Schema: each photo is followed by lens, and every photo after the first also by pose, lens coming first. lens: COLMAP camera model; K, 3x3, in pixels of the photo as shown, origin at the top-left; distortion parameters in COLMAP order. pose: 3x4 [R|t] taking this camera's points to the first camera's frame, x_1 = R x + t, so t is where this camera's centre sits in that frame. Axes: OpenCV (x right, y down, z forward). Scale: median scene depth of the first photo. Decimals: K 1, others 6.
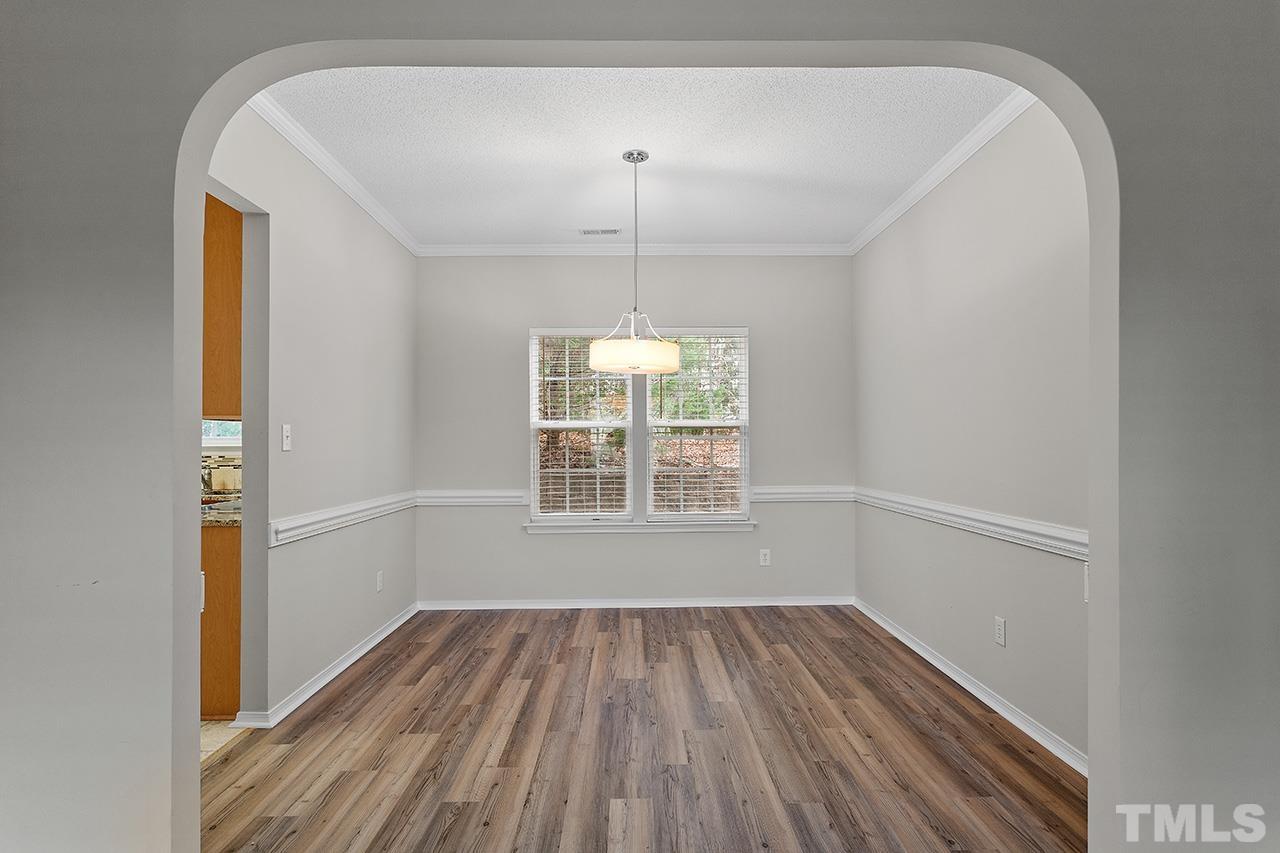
lens RADIAL K [[659.1, 0, 640.7], [0, 659.1, 431.9], [0, 0, 1]] dist [0.003167, -0.000155]
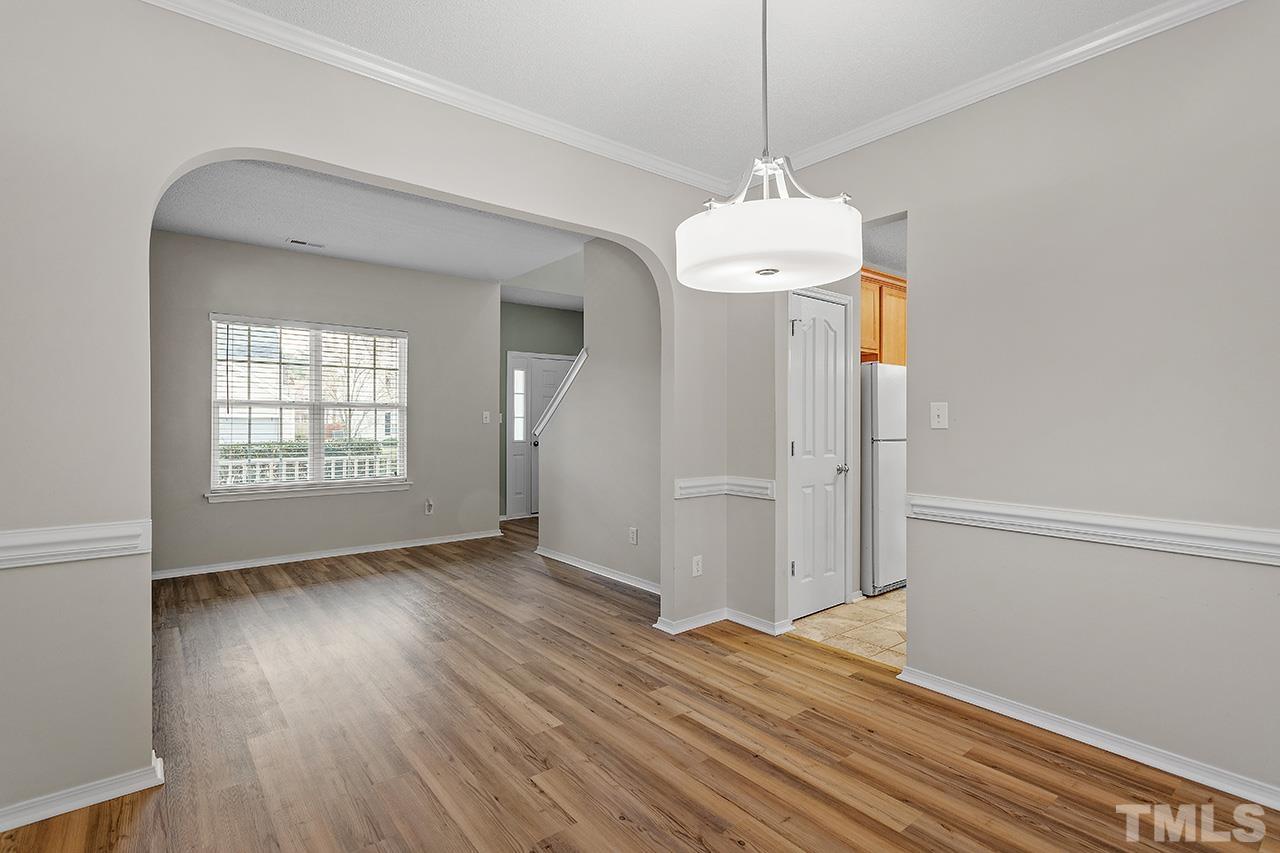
lens RADIAL K [[617.1, 0, 640.9], [0, 617.1, 423.8], [0, 0, 1]] dist [0.007064, 0.001059]
pose [[-0.785437, 0.007443, -0.618896, 0.439390], [0.013267, 0.999900, -0.004813, 0.022637], [0.618799, -0.011991, -0.785458, 1.636822]]
